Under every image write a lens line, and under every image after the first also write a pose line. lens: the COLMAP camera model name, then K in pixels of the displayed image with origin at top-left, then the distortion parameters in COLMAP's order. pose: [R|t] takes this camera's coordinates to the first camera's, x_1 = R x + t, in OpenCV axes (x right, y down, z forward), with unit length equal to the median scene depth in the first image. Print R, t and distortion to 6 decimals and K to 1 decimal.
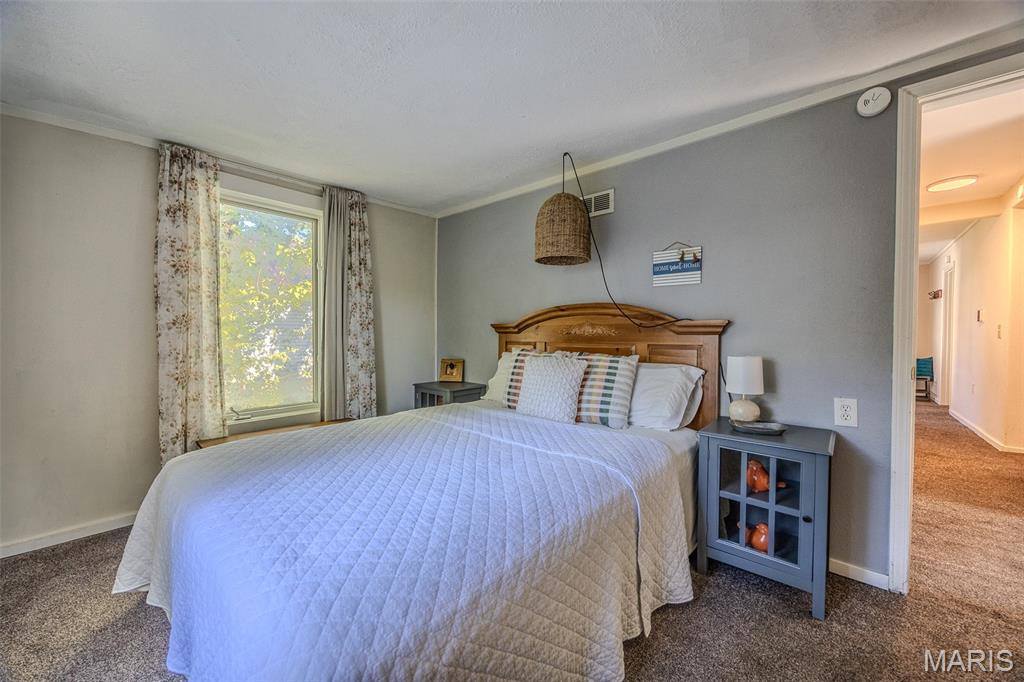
lens RADIAL K [[390.4, 0, 516.6], [0, 390.4, 333.3], [0, 0, 1]] dist [0.000206, -0.000666]
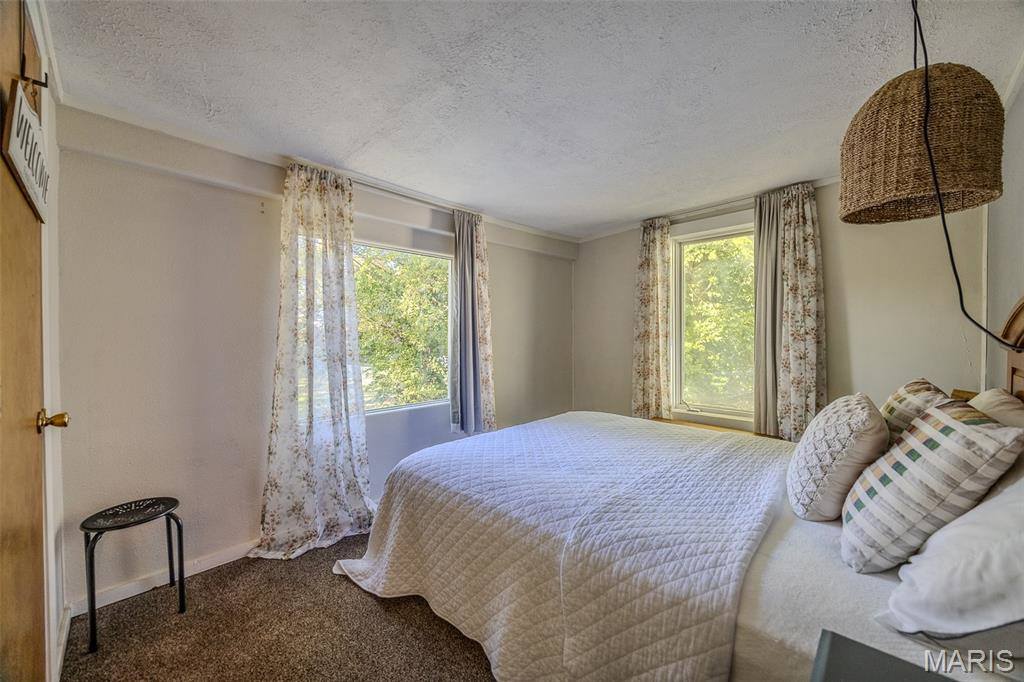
lens RADIAL K [[390.4, 0, 516.8], [0, 390.4, 345.5], [0, 0, 1]] dist [0.000206, -0.000666]
pose [[-0.048693, 0.007182, -0.998788, 0.535824], [-0.012256, 0.999895, 0.007788, 0.002818], [0.998739, 0.012621, -0.048600, 0.439970]]
